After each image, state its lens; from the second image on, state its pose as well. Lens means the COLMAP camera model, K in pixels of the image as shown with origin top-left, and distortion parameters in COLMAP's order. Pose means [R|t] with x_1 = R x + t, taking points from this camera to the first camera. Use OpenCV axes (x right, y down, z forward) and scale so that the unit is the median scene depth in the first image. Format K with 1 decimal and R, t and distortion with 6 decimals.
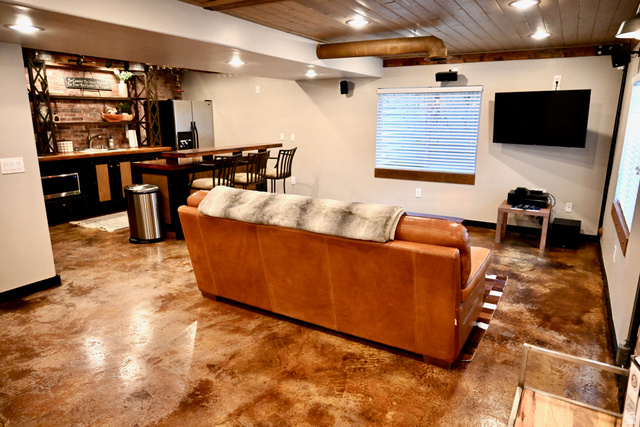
lens RADIAL K [[435.9, 0, 320.0], [0, 435.9, 213.5], [0, 0, 1]] dist [-0.010487, 0.002395]
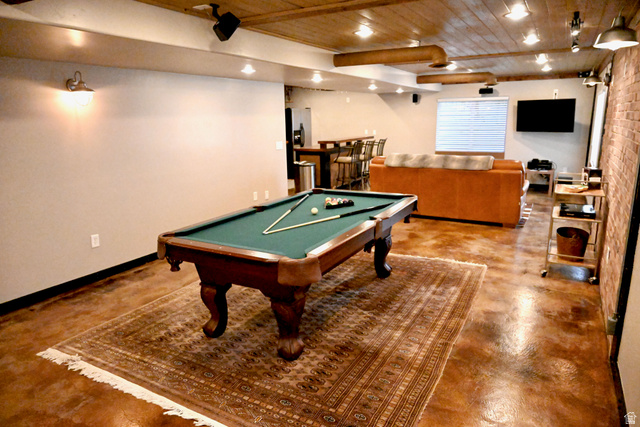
lens RADIAL K [[435.9, 0, 320.0], [0, 435.9, 213.5], [0, 0, 1]] dist [-0.010487, 0.002395]
pose [[0.999651, -0.023878, 0.011301, -0.347152], [0.023948, 0.999695, -0.006113, 0.129381], [-0.011152, 0.006382, 0.999917, -0.583902]]
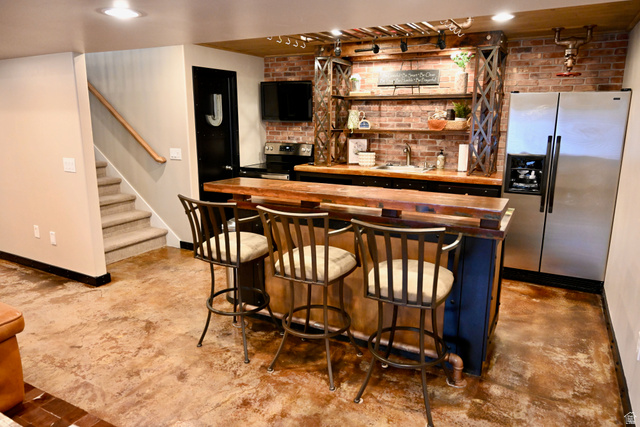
lens RADIAL K [[435.9, 0, 320.0], [0, 435.9, 213.5], [0, 0, 1]] dist [-0.010487, 0.002395]
pose [[0.033091, 0.213445, -0.976395, 0.266514], [-0.222676, 0.953949, 0.200992, -0.227813], [0.974331, 0.210769, 0.079096, 0.987609]]
